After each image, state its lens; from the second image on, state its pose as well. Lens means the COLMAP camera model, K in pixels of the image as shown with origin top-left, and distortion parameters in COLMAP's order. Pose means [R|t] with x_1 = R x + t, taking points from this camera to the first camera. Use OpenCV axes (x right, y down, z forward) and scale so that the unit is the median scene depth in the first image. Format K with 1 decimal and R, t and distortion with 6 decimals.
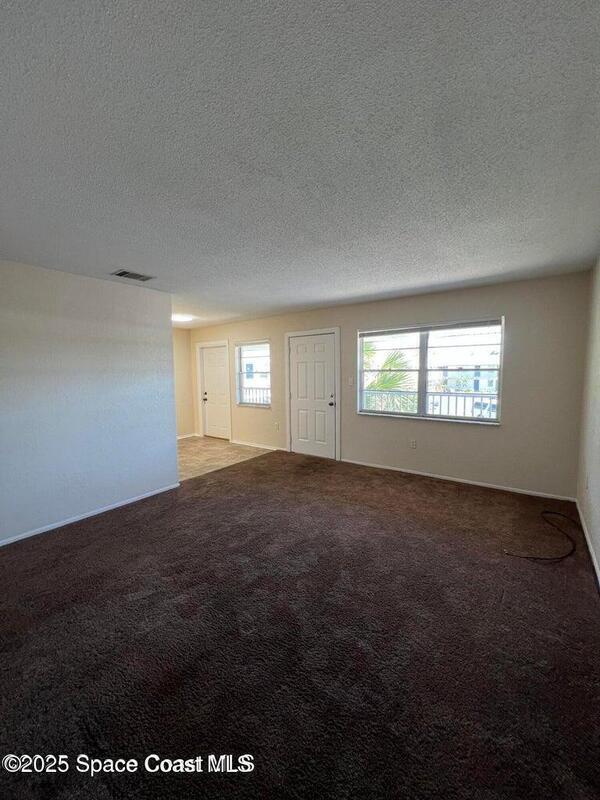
lens RADIAL K [[316.8, 0, 300.4], [0, 316.8, 391.4], [0, 0, 1]] dist [-0.000909, -0.000061]
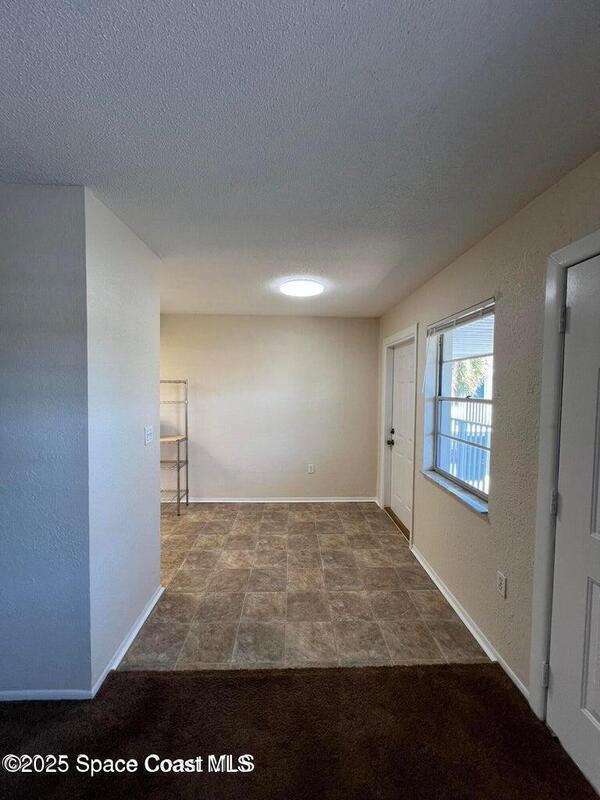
lens RADIAL K [[320.5, 0, 296.6], [0, 320.5, 398.3], [0, 0, 1]] dist [-0.021919, 0.009810]
pose [[0.612648, 0.052159, -0.788633, 0.040459], [-0.068455, 0.997572, 0.012798, -0.068485], [0.787386, 0.046145, 0.614731, 0.801821]]
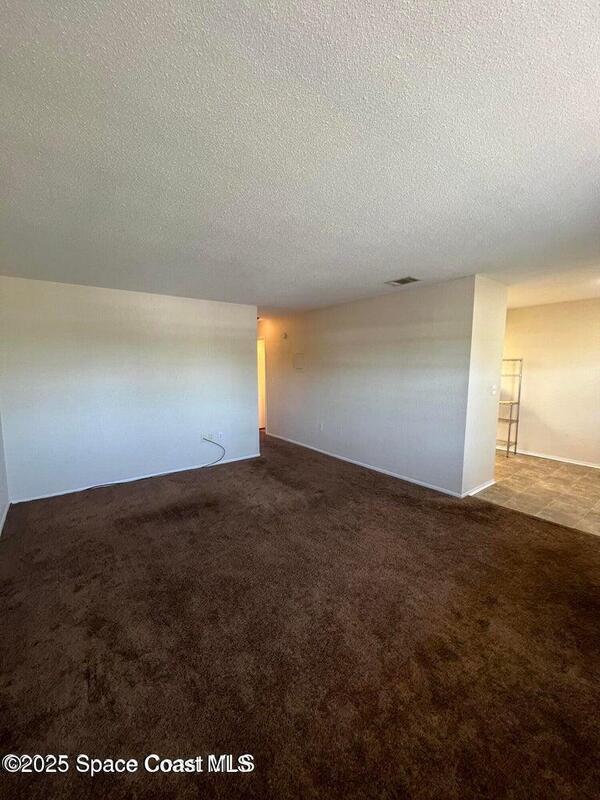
lens RADIAL K [[320.5, 0, 296.6], [0, 320.5, 398.3], [0, 0, 1]] dist [-0.021919, 0.009810]
pose [[-0.286236, 0.119826, -0.950637, 0.467609], [-0.056645, 0.988298, 0.141629, -0.061450], [0.956483, 0.094388, -0.276098, 0.662640]]
